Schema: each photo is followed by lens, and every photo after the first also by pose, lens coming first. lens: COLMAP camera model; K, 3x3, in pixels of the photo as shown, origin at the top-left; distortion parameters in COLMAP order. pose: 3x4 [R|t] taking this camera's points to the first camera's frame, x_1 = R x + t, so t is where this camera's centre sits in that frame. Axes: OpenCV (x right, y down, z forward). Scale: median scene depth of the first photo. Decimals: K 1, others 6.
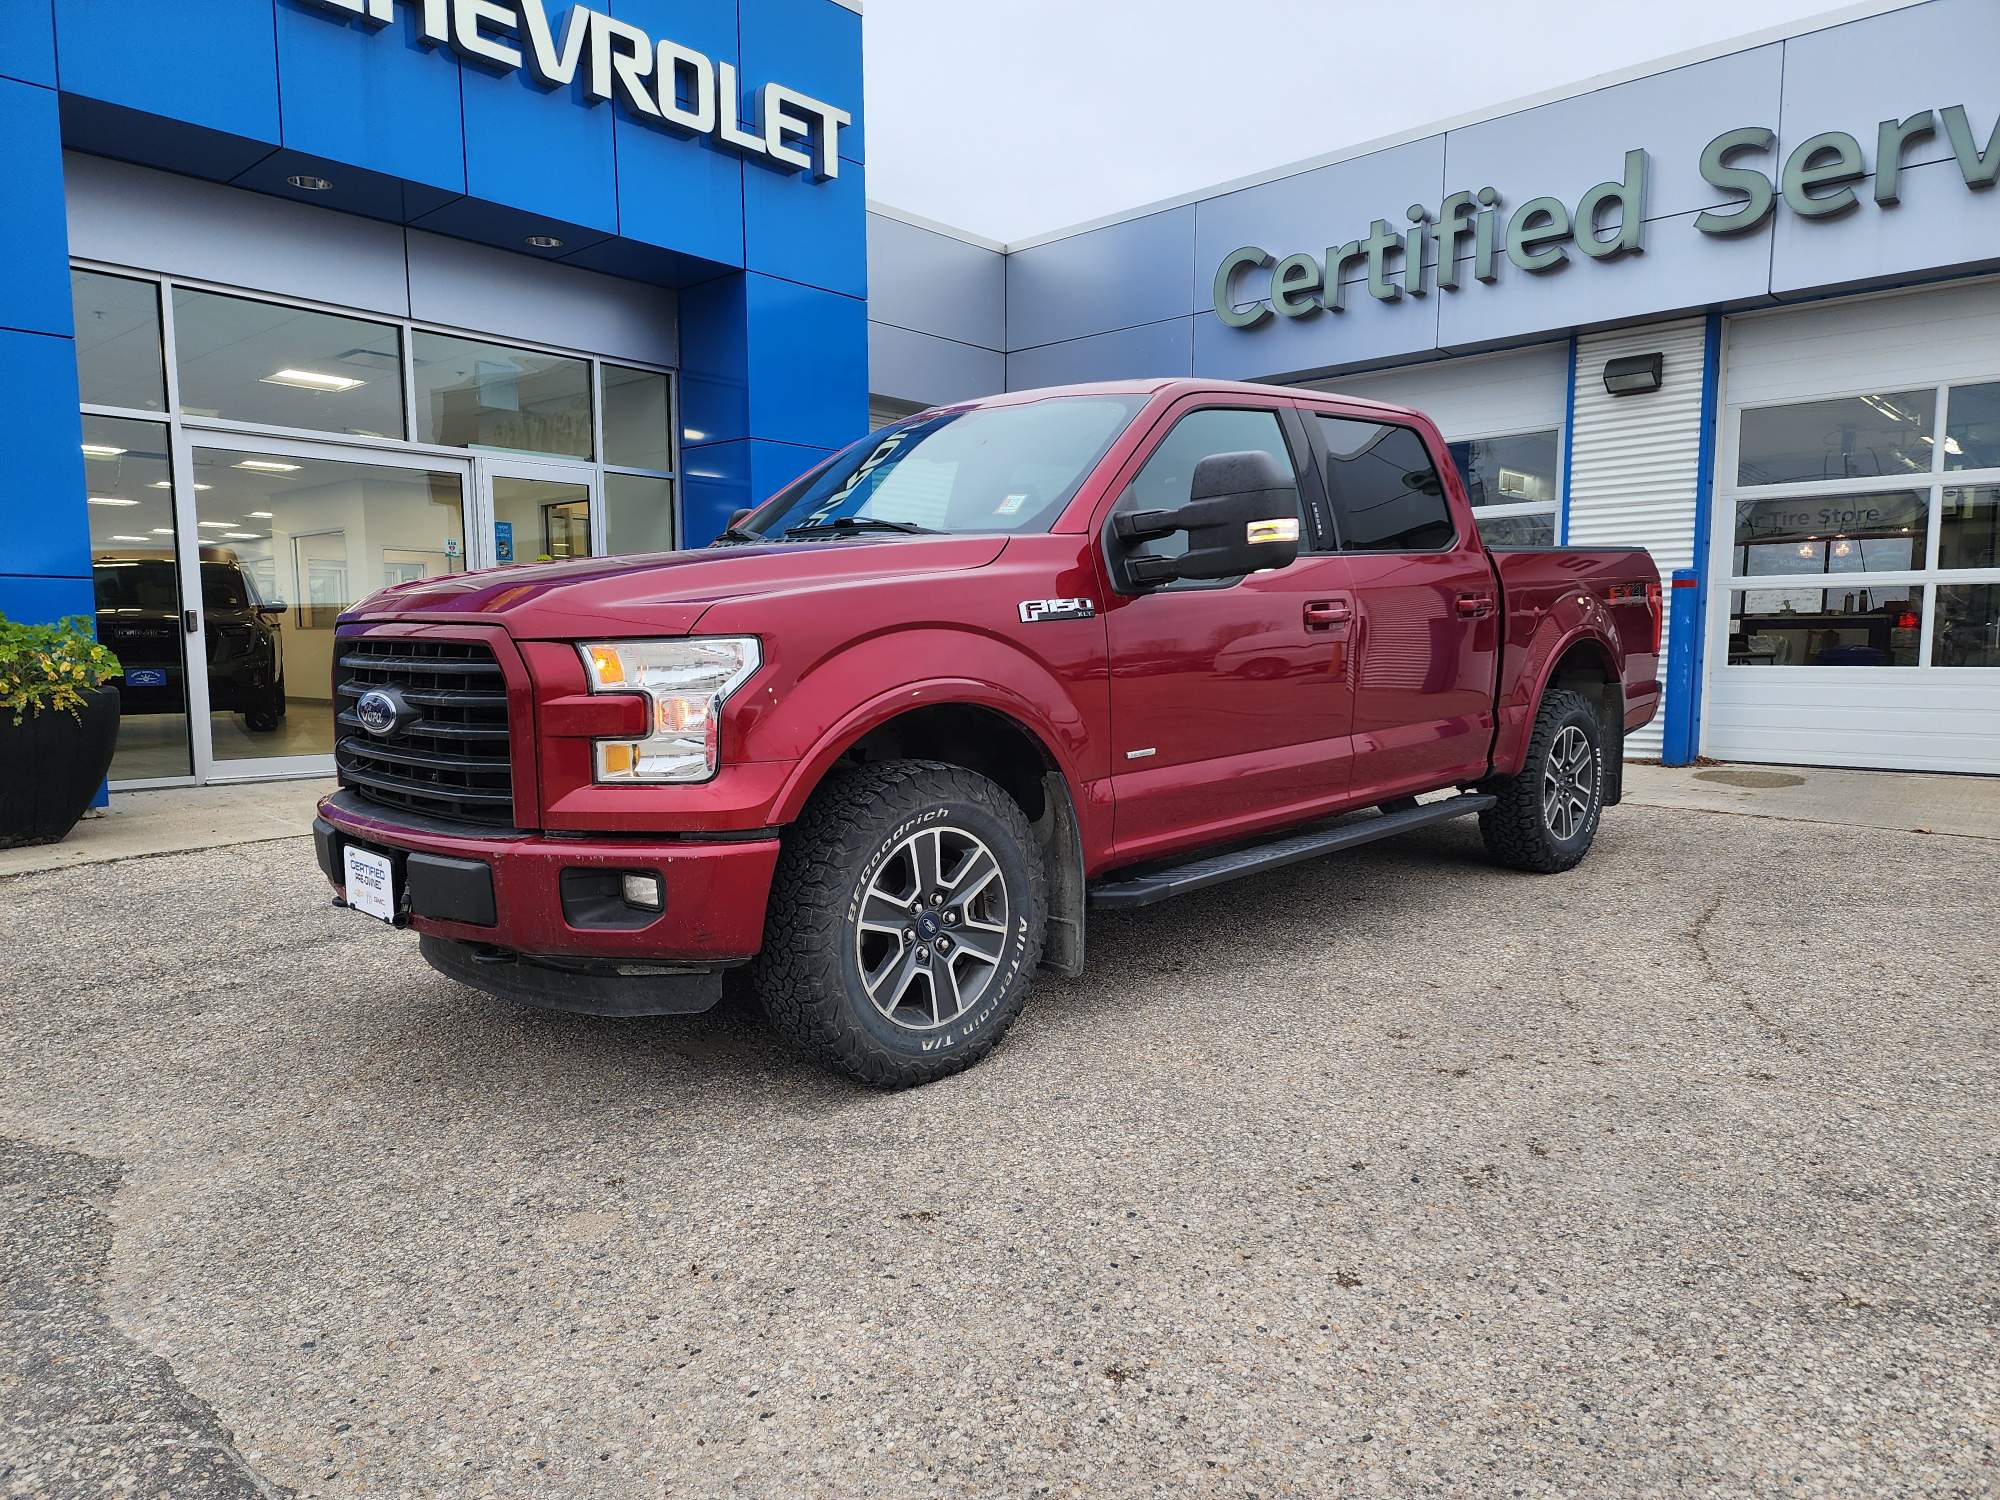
lens RADIAL K [[1339.0, 0, 1000.0], [0, 1339.0, 750.0], [0, 0, 1]] dist [0.081942, -0.068048]
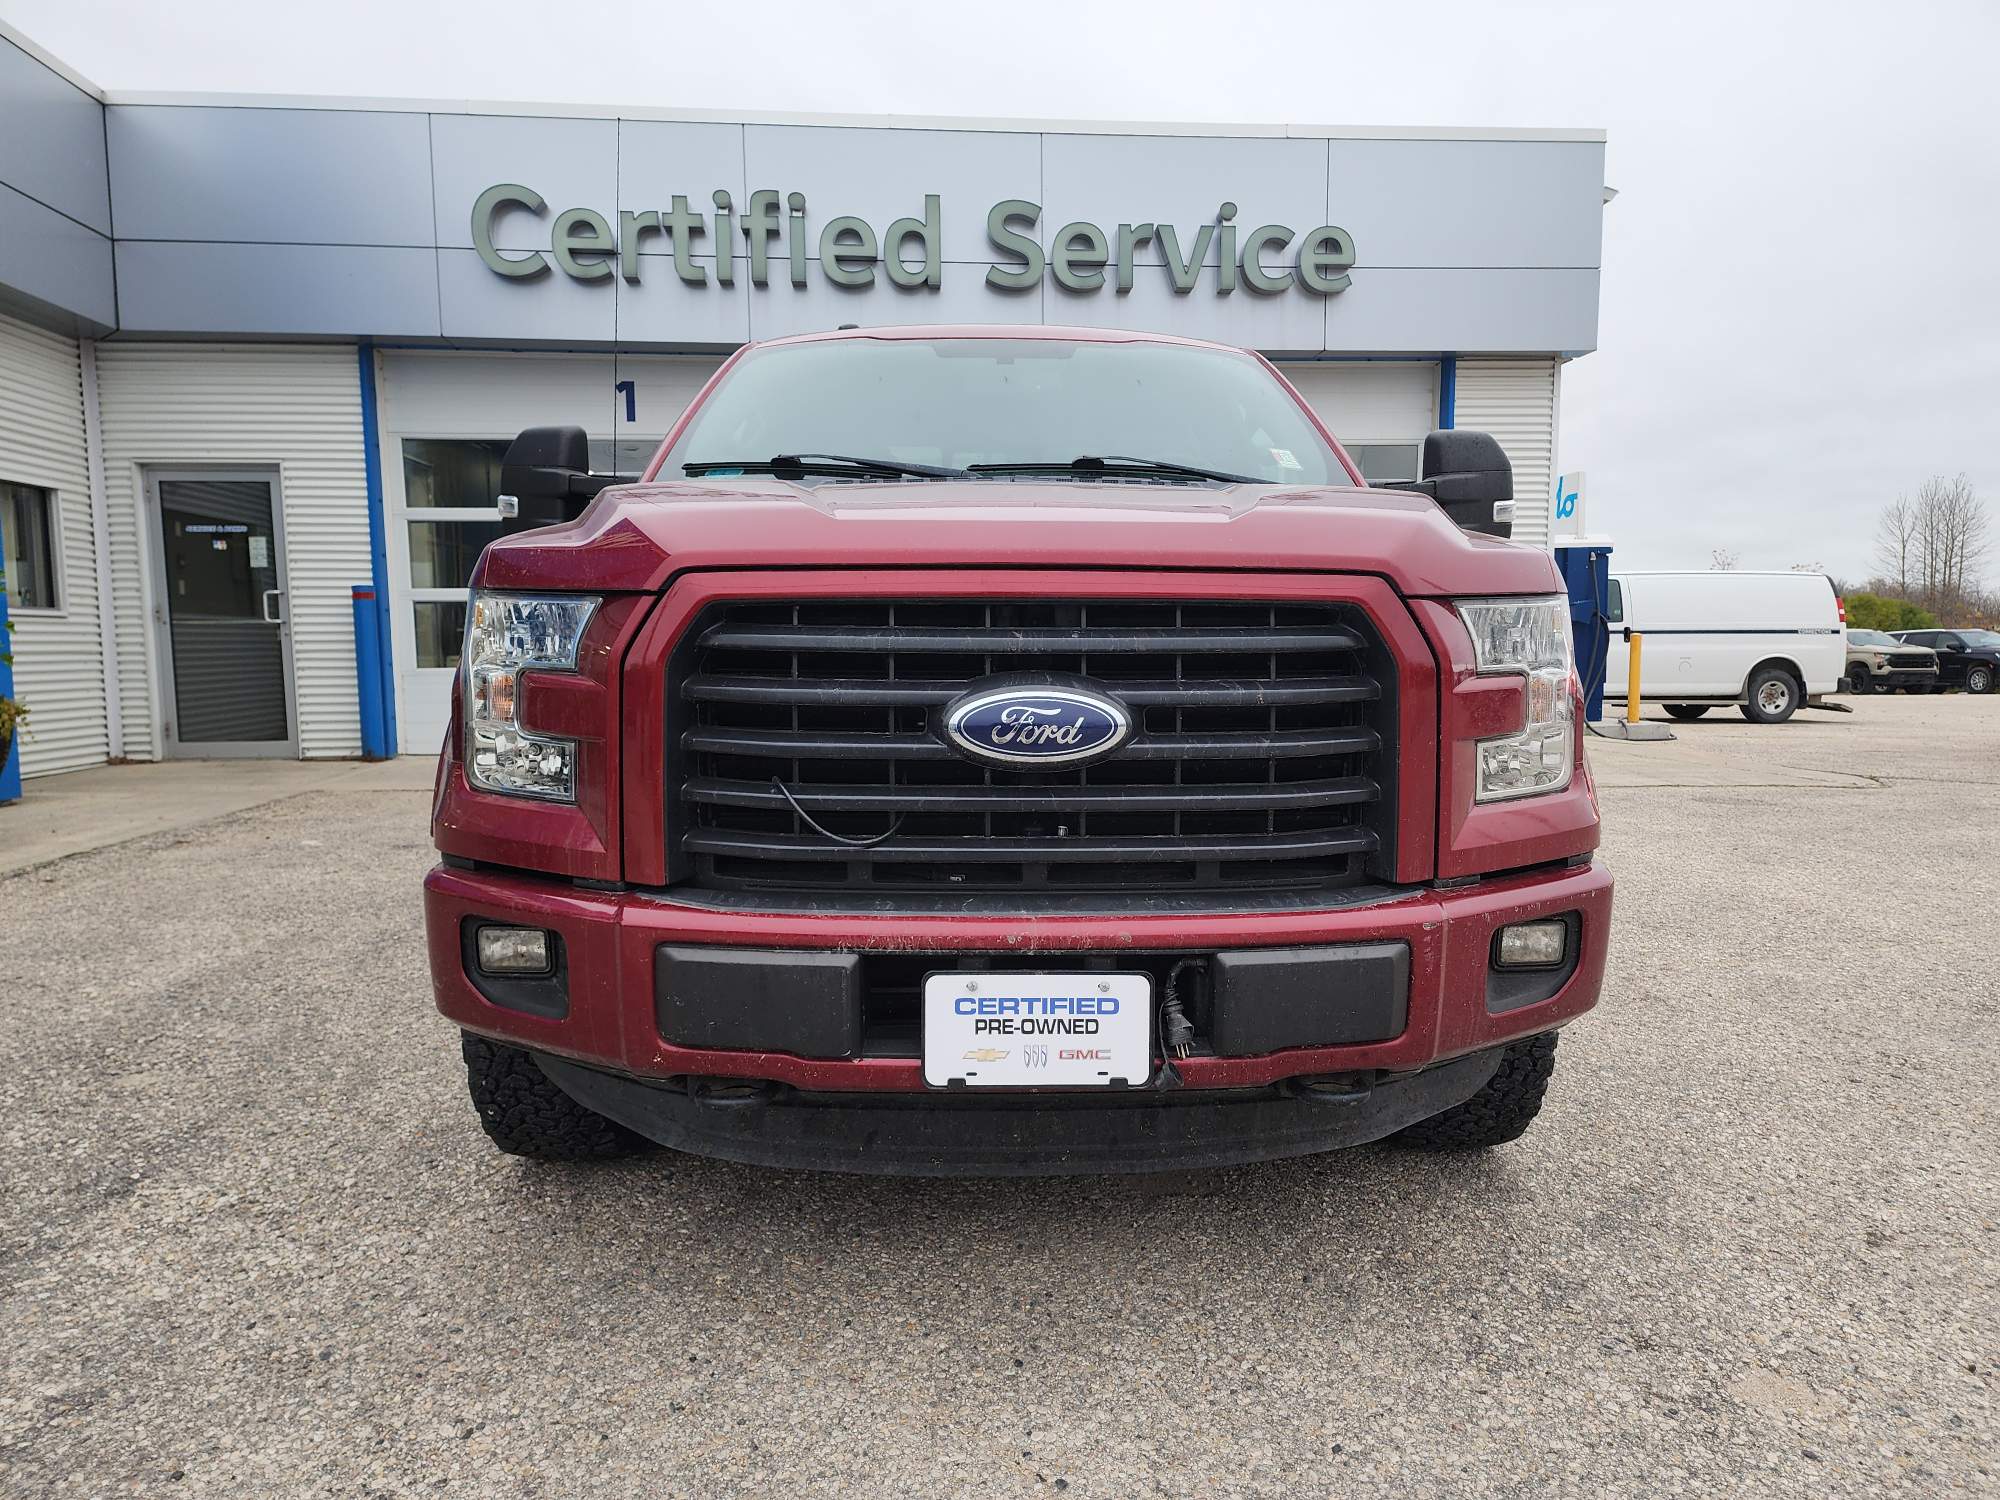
lens RADIAL K [[1339.0, 0, 1000.0], [0, 1339.0, 750.0], [0, 0, 1]] dist [0.081942, -0.068048]
pose [[0.672311, -0.059016, 0.737912, -0.331400], [0.064482, 0.997697, 0.021043, -0.011385], [-0.737455, 0.033434, 0.674569, 0.239048]]
